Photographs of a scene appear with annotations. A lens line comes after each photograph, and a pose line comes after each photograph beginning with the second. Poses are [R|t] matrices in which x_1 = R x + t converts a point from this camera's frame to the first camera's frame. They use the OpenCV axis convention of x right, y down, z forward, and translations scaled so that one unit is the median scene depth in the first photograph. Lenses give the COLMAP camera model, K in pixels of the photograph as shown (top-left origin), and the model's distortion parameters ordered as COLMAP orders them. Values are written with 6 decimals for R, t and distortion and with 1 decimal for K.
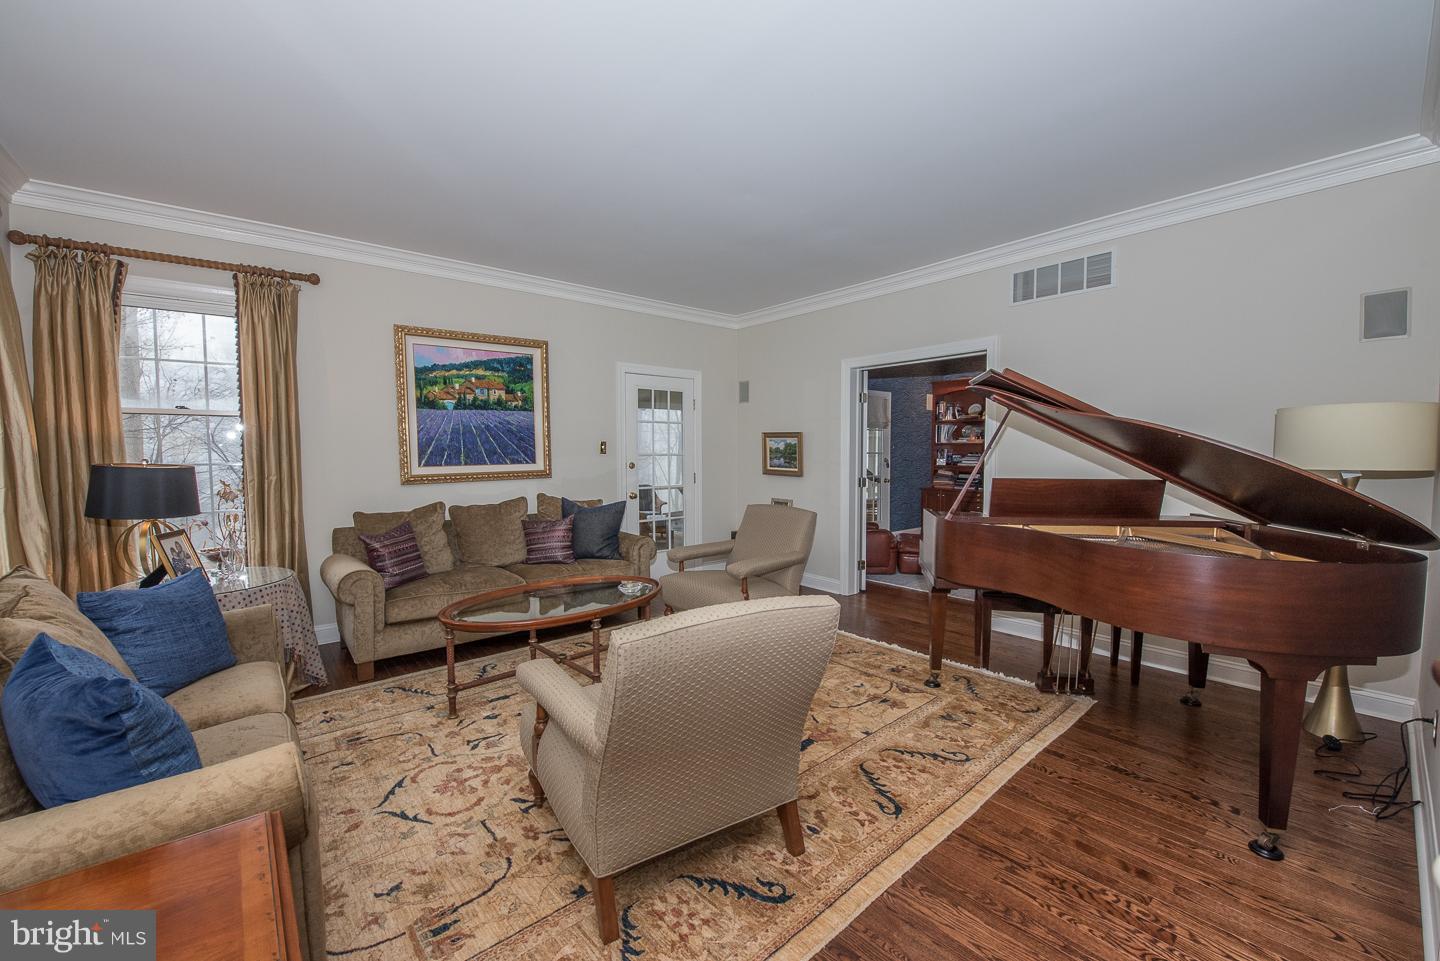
lens RADIAL K [[570.1, 0, 720.9], [0, 570.1, 488.3], [0, 0, 1]] dist [-0.024478, -0.000519]
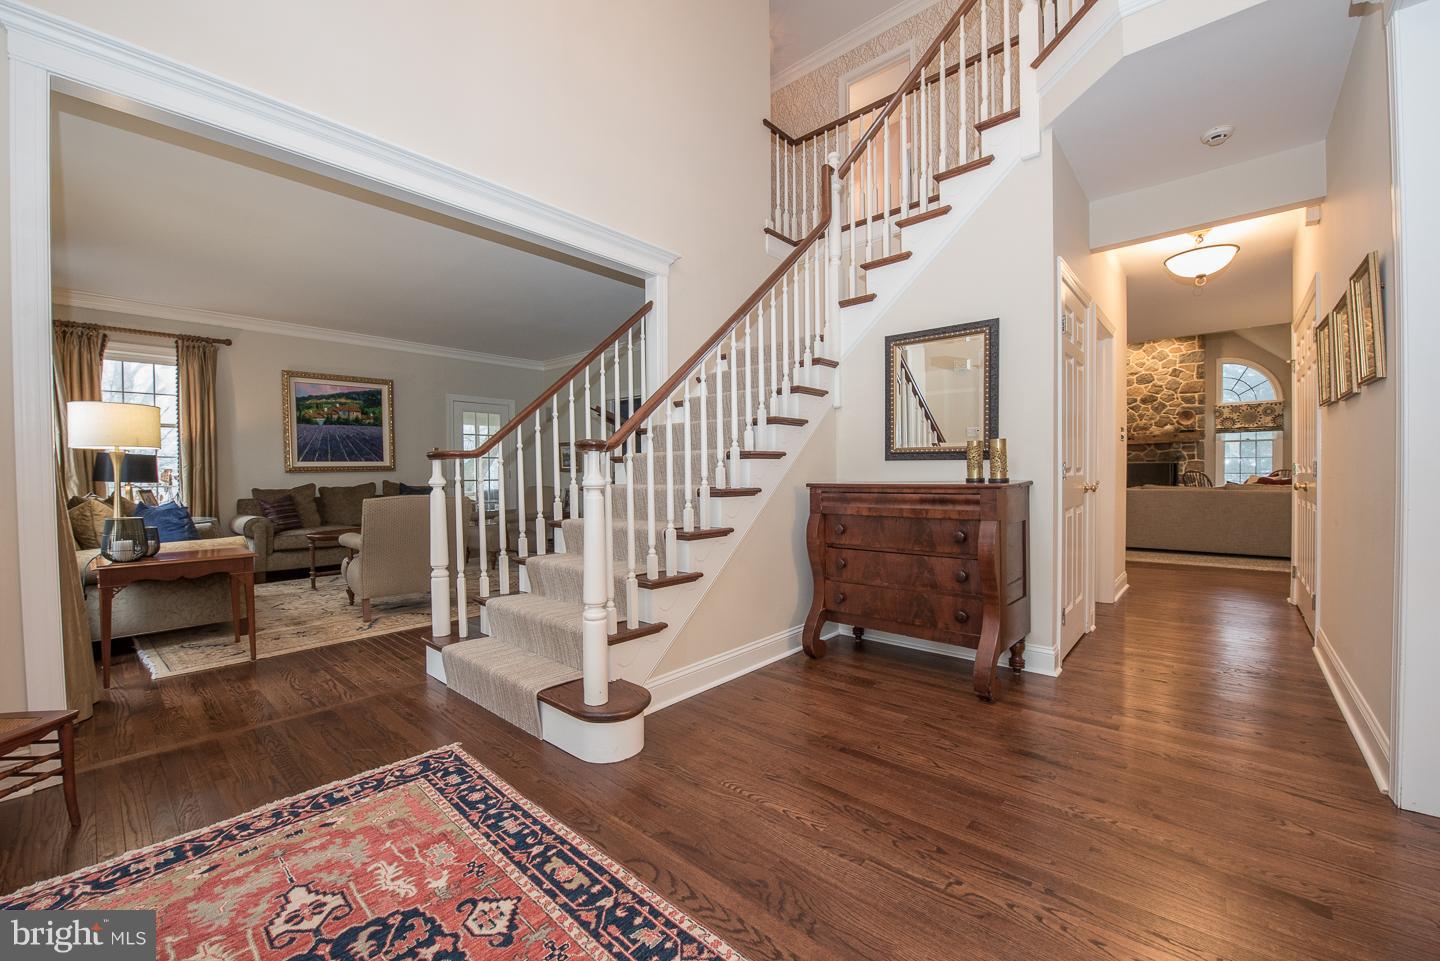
lens RADIAL K [[570.1, 0, 723.3], [0, 570.1, 486.0], [0, 0, 1]] dist [-0.024478, -0.000519]
pose [[0.989656, -0.005336, 0.143362, 0.371086], [0.010803, 0.999242, -0.037389, 0.093303], [-0.143054, 0.038551, 0.988964, -0.638348]]
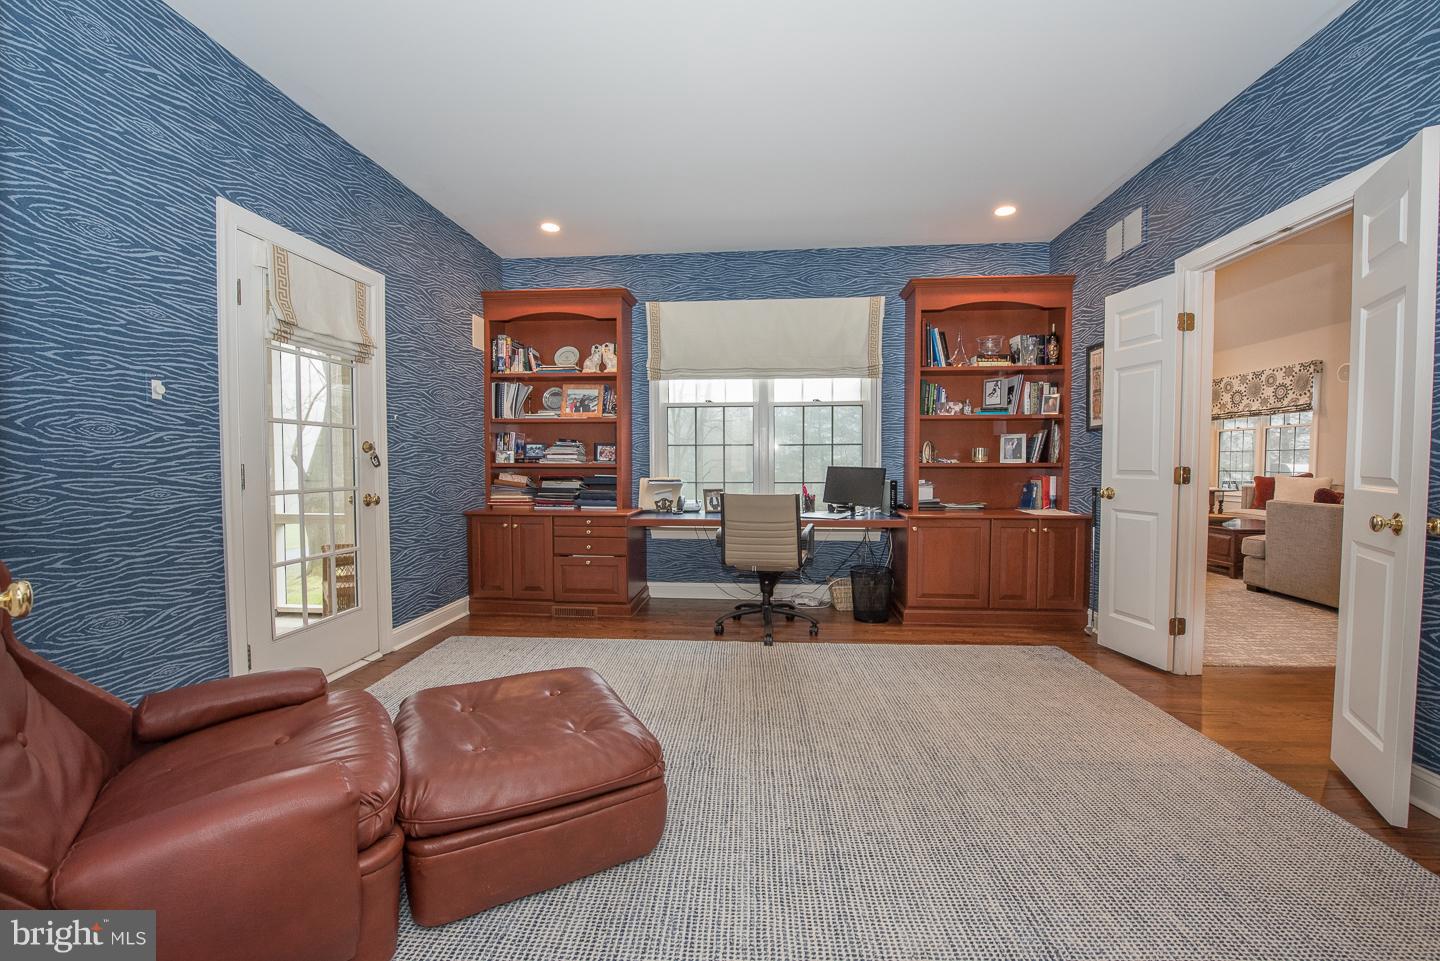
lens RADIAL K [[570.1, 0, 718.0], [0, 570.1, 487.2], [0, 0, 1]] dist [-0.024478, -0.000519]
pose [[0.718826, -0.027539, 0.694644, 0.340139], [0.038163, 0.999272, 0.000125, -0.024750], [-0.694141, 0.026420, 0.719354, 0.996252]]
